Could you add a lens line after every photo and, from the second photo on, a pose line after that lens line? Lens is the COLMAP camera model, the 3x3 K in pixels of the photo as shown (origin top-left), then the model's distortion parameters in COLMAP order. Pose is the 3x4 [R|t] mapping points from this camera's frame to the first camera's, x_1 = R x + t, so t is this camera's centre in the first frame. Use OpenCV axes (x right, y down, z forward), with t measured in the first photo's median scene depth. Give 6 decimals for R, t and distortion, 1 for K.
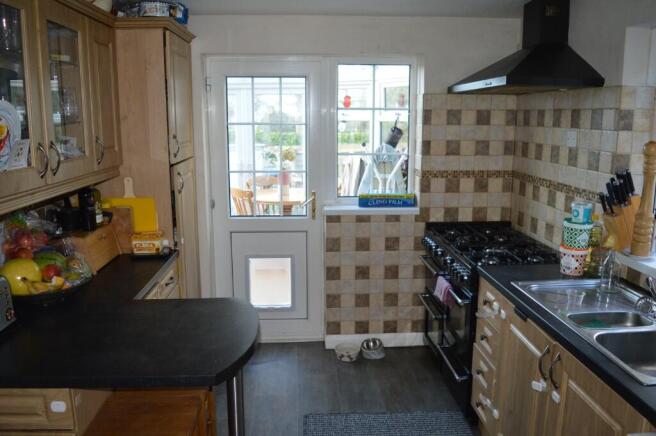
lens RADIAL K [[548.6, 0, 327.6], [0, 548.6, 217.4], [0, 0, 1]] dist [-0.047073, 0.008723]
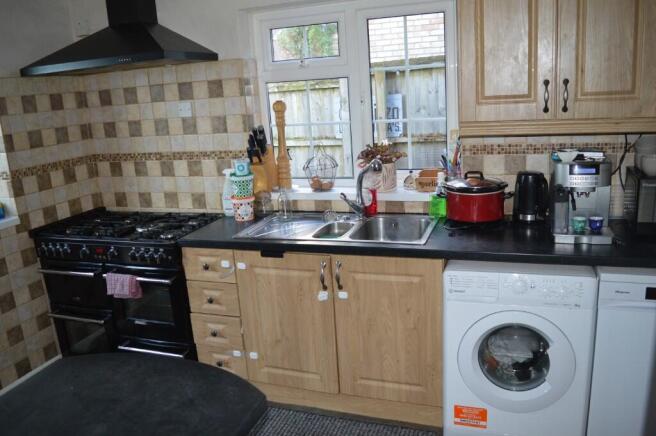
lens RADIAL K [[548.6, 0, 326.9], [0, 548.6, 217.4], [0, 0, 1]] dist [-0.047073, 0.008723]
pose [[0.401651, -0.249040, 0.881281, -0.375997], [0.238770, 0.957509, 0.161760, -0.036594], [-0.884118, 0.145452, 0.444047, 0.226283]]
